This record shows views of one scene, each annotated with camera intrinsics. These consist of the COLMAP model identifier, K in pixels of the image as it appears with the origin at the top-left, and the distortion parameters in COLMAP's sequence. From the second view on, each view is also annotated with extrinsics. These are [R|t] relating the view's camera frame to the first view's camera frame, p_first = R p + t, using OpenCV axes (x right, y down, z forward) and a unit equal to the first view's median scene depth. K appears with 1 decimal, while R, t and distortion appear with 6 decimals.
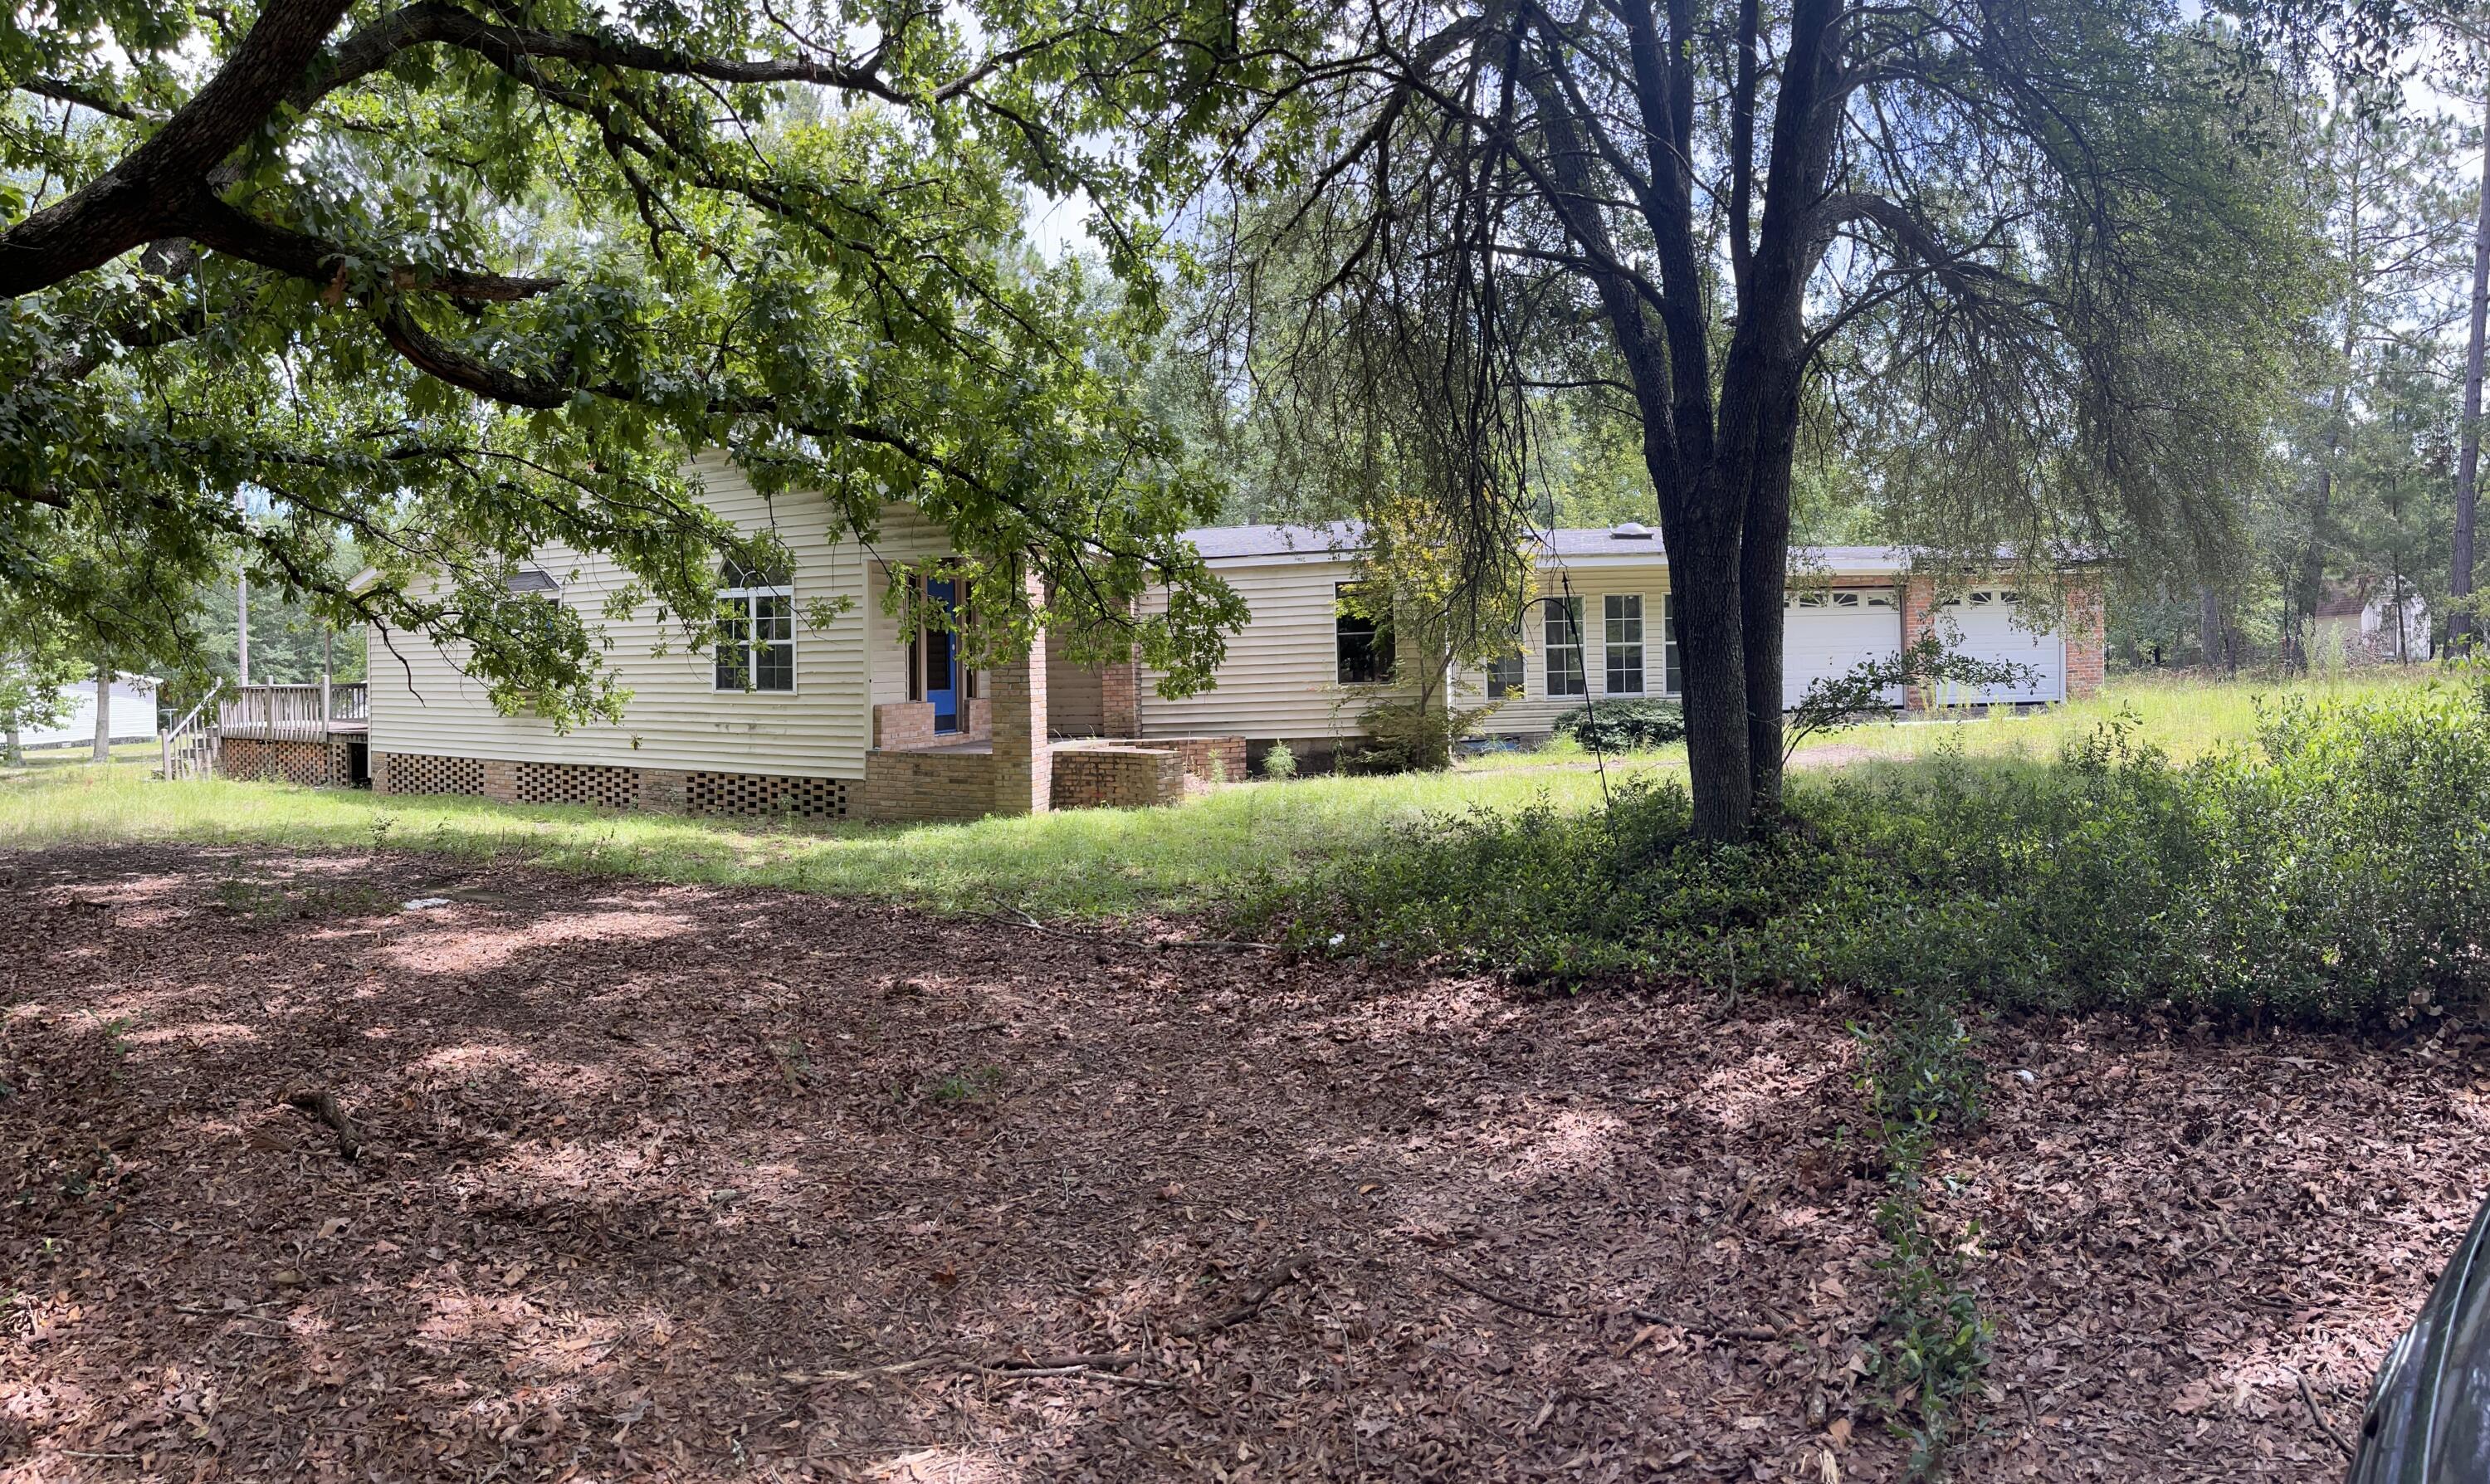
lens RADIAL K [[1883.4, 0, 1245.0], [0, 1883.4, 742.0], [0, 0, 1]] dist [-0.000329, -0.000045]
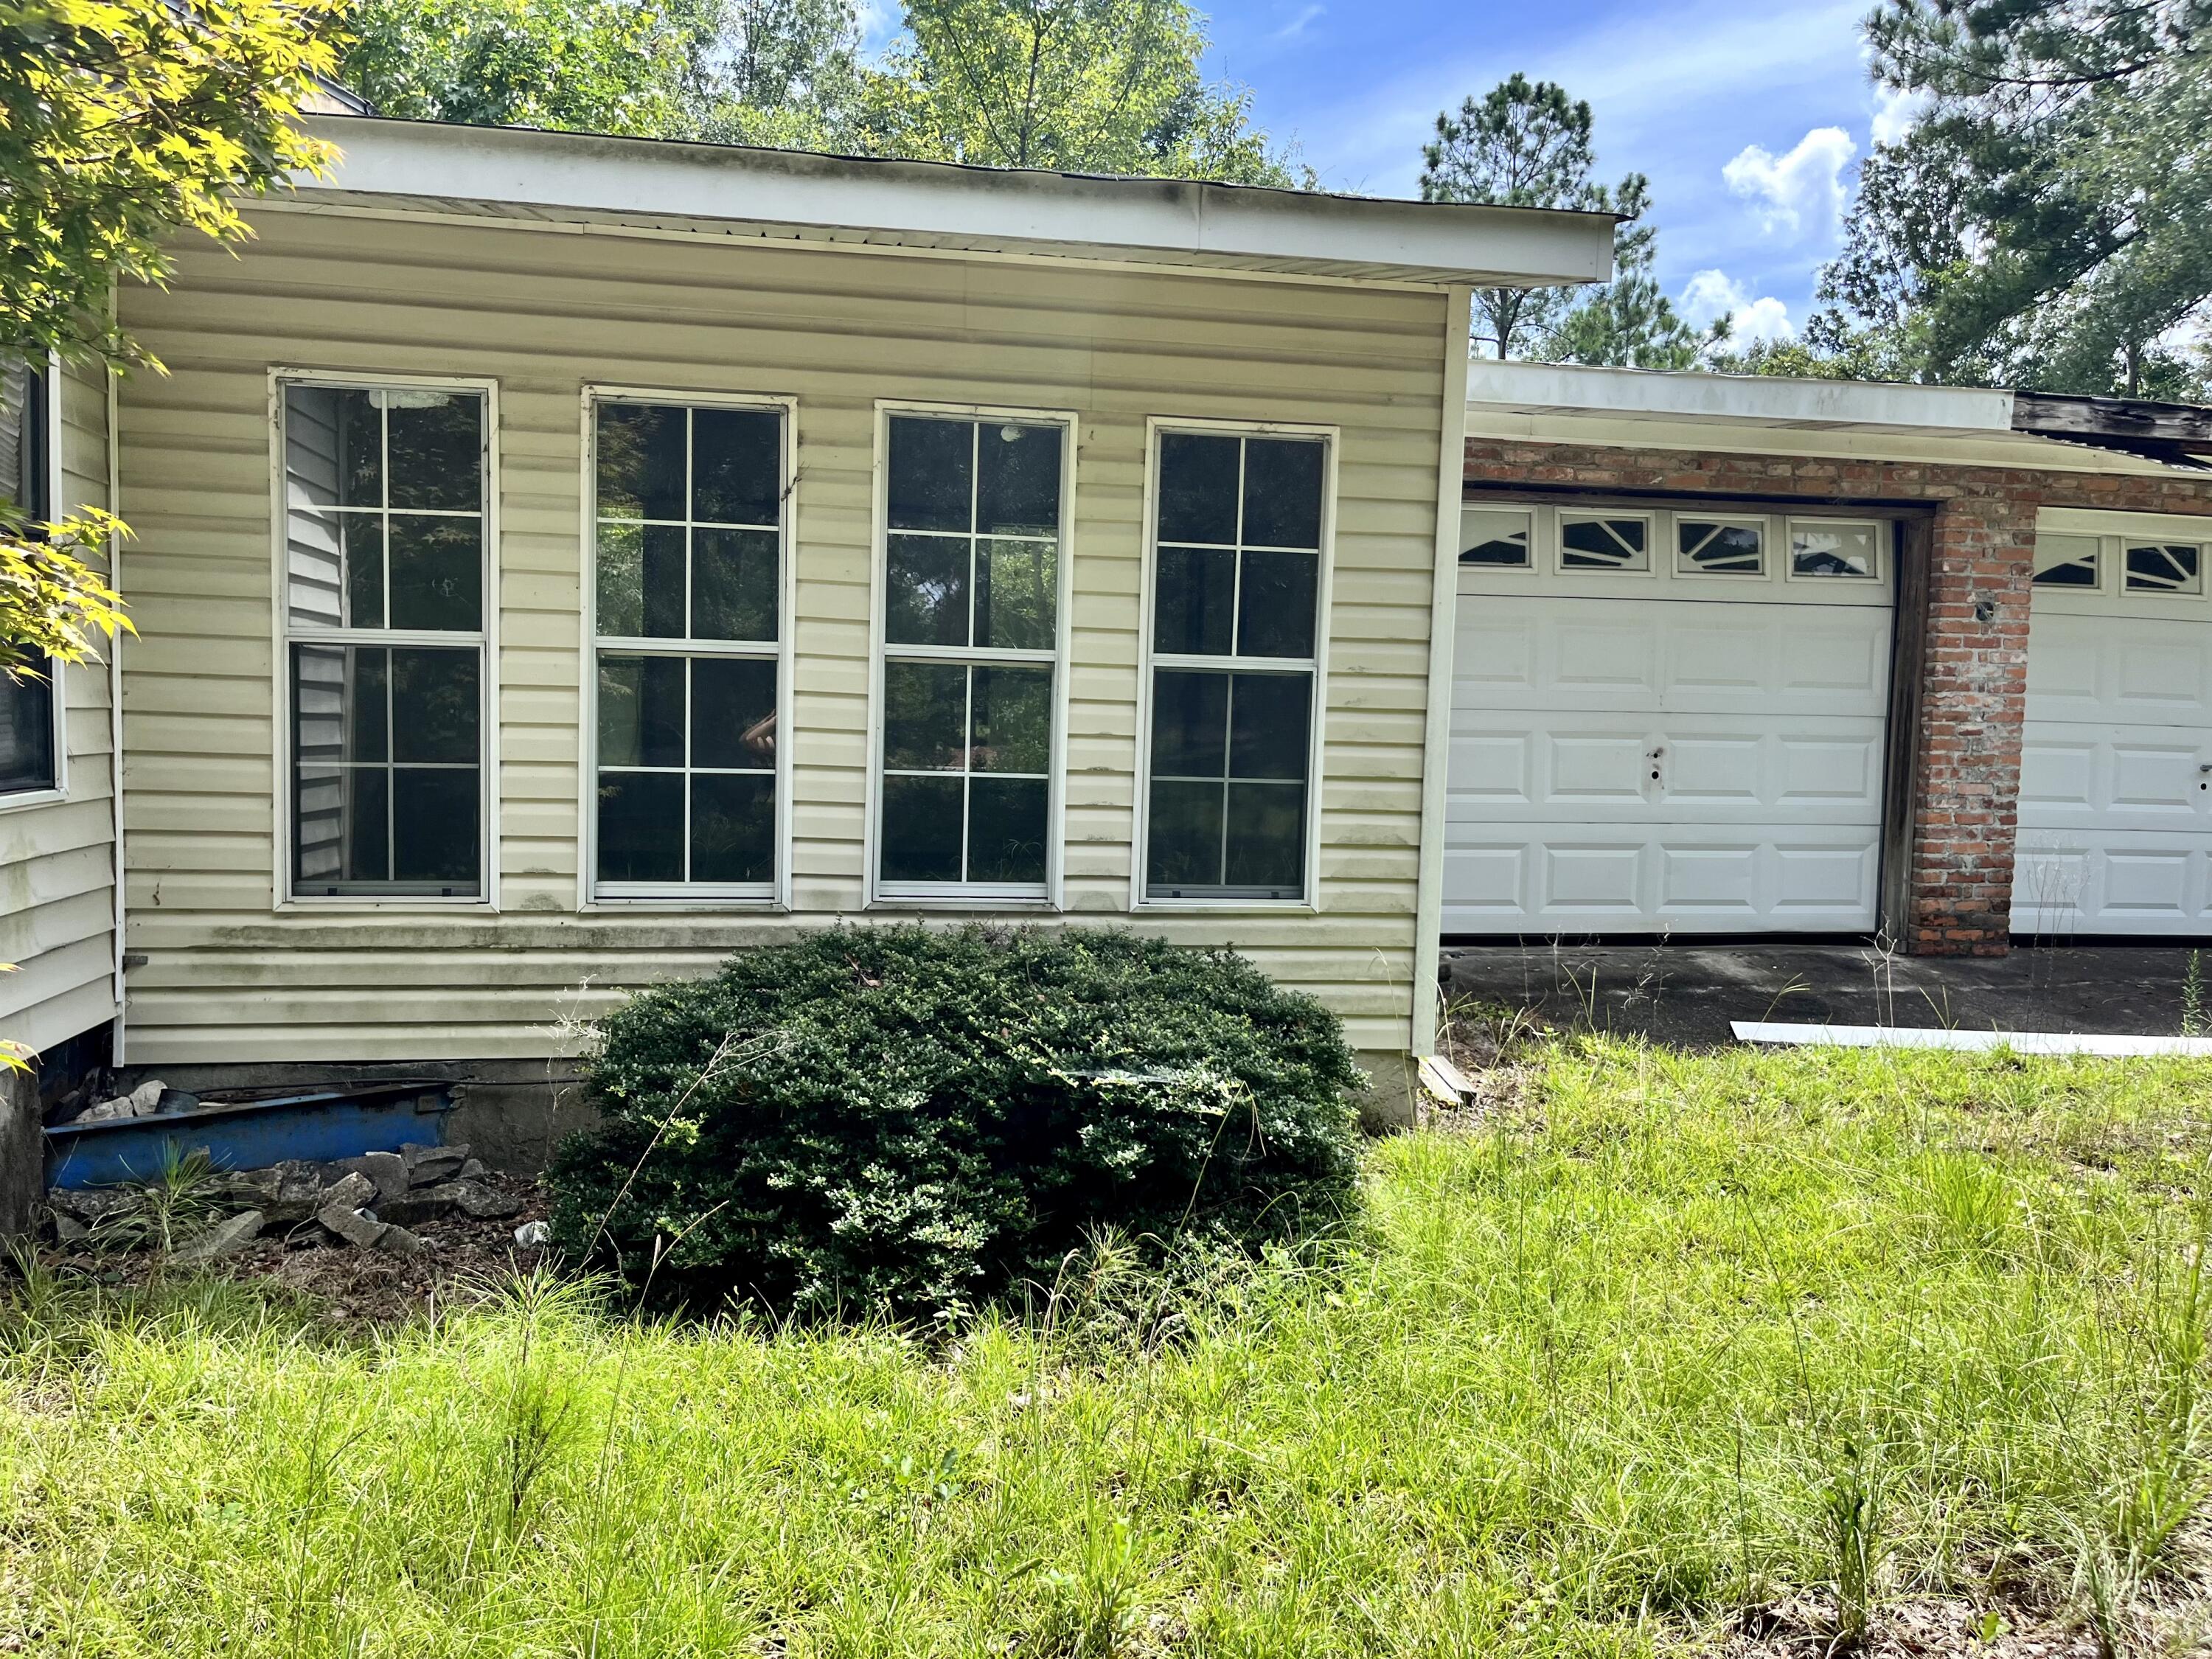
lens RADIAL K [[1688.1, 0, 1106.0], [0, 1688.1, 829.5], [0, 0, 1]] dist [0.000155, 0.000346]
pose [[0.952371, 0.028258, 0.303630, 0.158894], [-0.042502, 0.998279, 0.040405, -0.040585], [-0.301966, -0.051385, 0.951933, 0.814250]]
